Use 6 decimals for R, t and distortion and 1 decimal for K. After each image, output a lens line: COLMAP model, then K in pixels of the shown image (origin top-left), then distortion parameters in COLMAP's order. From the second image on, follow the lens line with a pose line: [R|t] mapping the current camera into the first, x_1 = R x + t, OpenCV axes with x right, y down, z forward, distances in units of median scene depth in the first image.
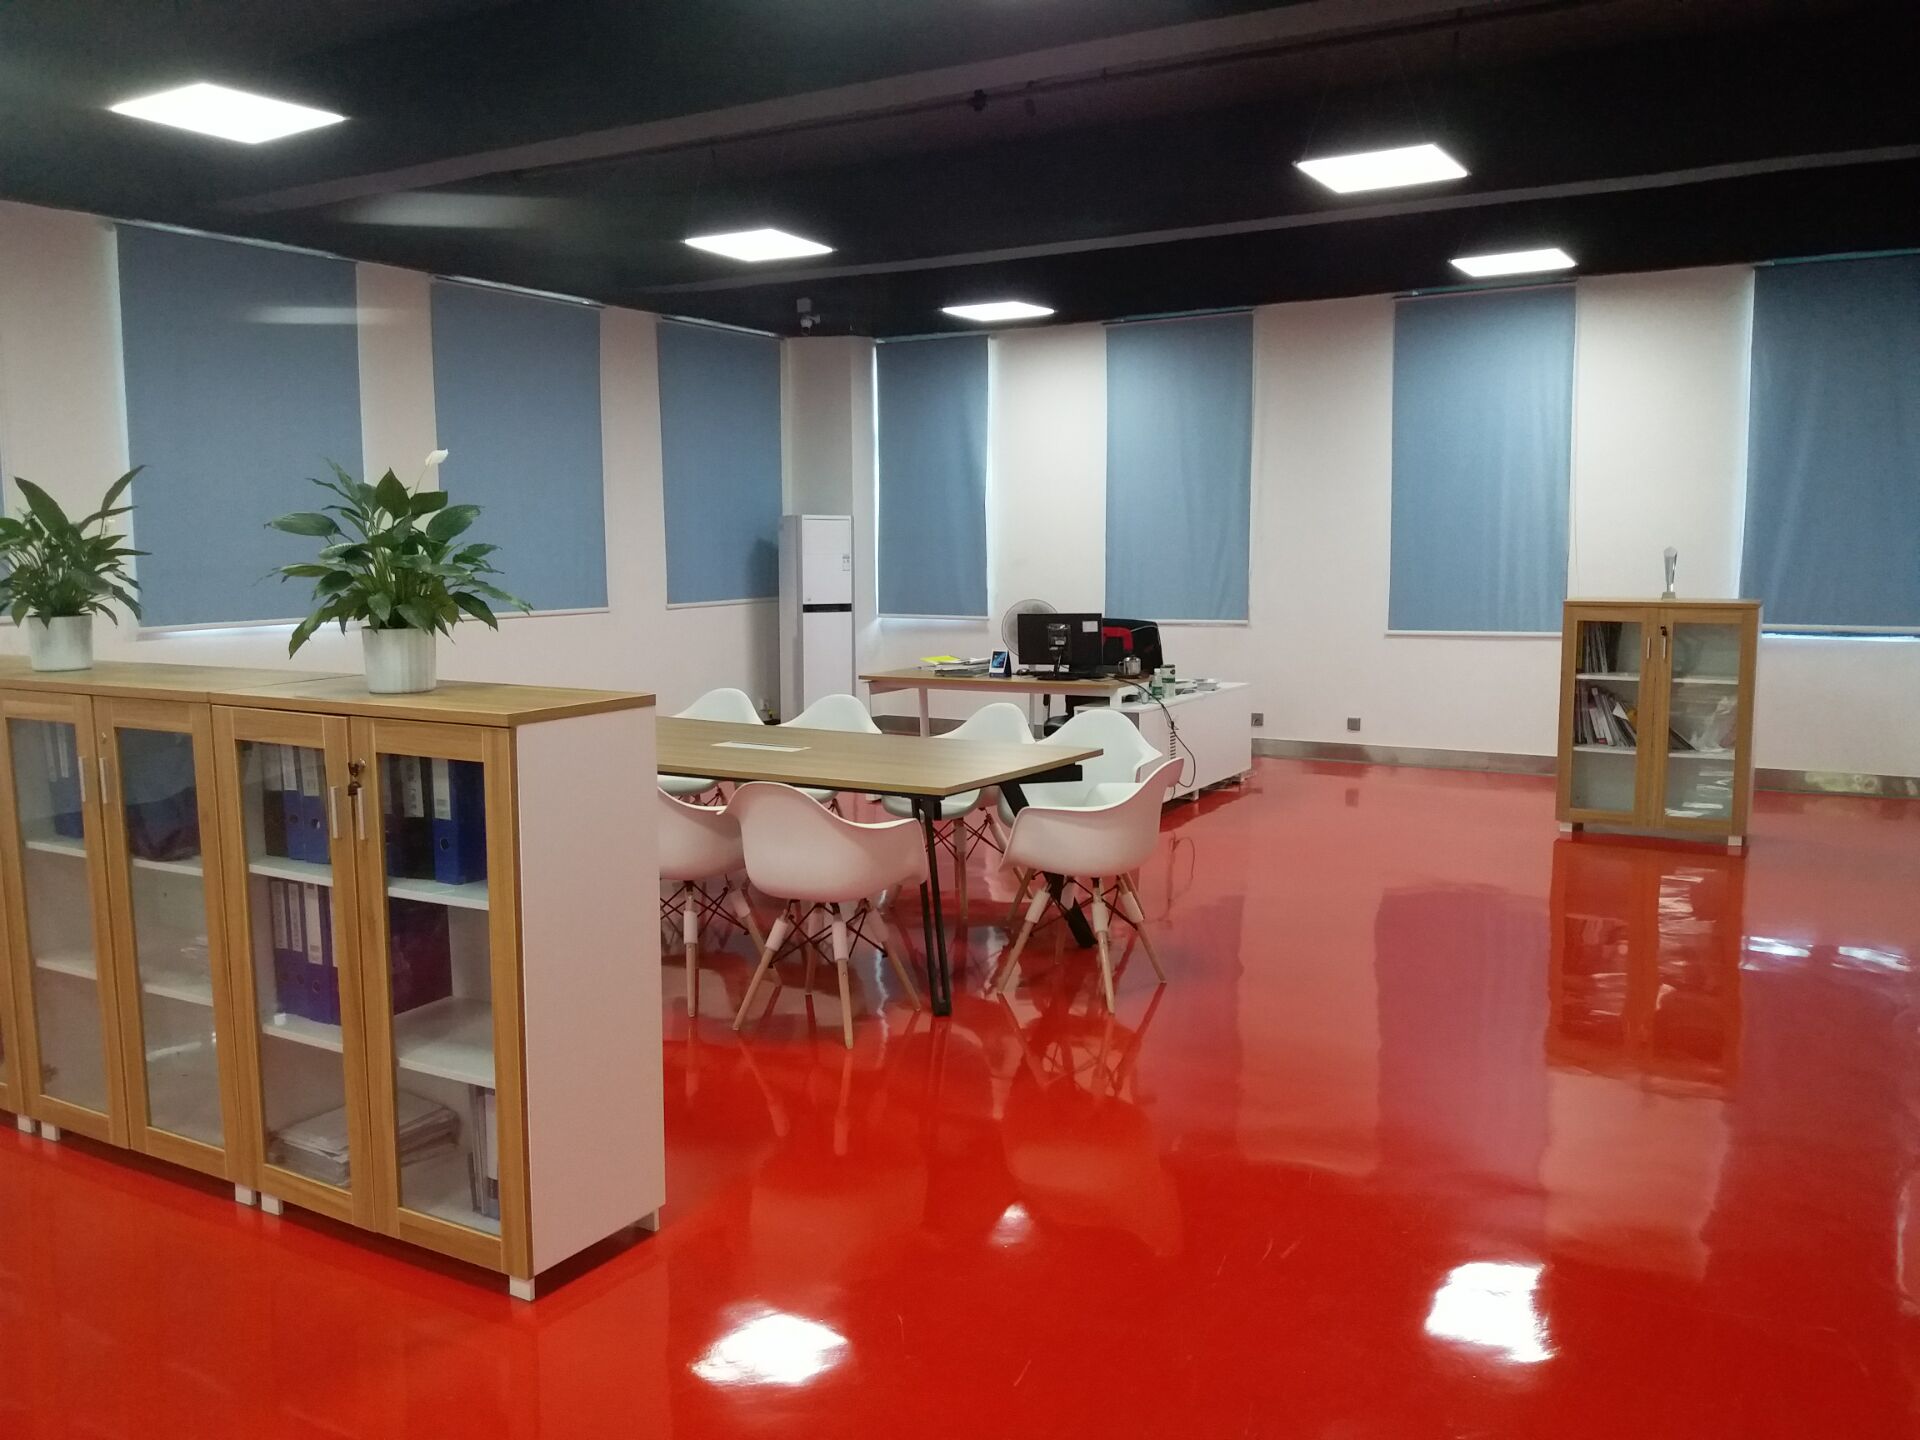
lens RADIAL K [[1583.4, 0, 957.7], [0, 1583.4, 711.0], [0, 0, 1]] dist [0.013760, 0.005695]
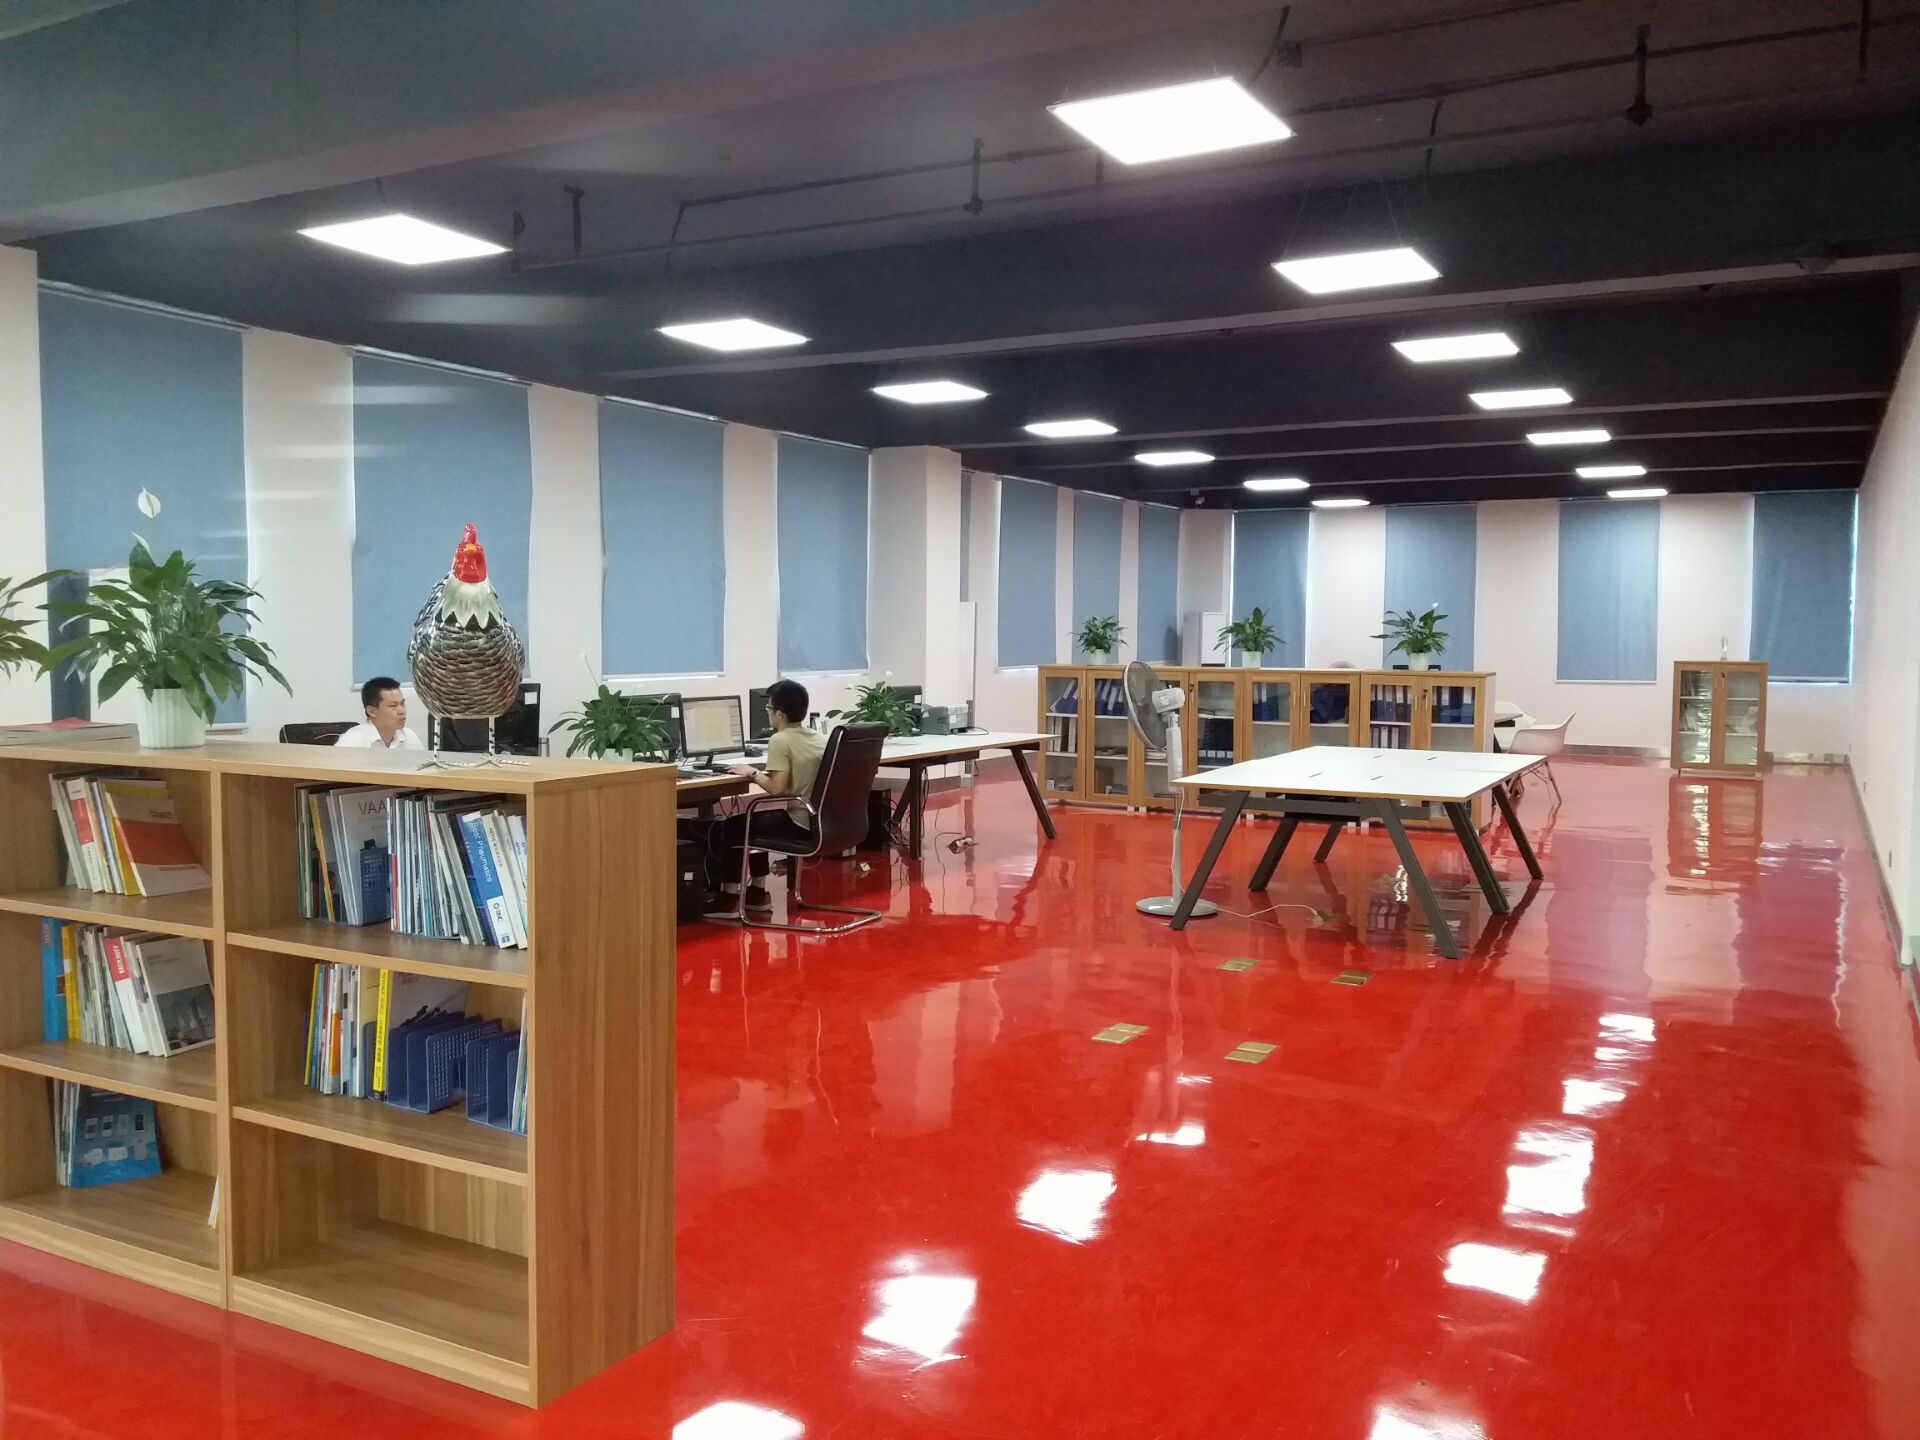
lens RADIAL K [[1583.4, 0, 960.9], [0, 1583.4, 730.7], [0, 0, 1]] dist [0.013760, 0.005695]
pose [[0.999325, -0.001152, 0.036711, -0.487760], [0.002509, 0.999314, -0.036951, 0.075385], [-0.036643, 0.037018, 0.998643, -0.809365]]
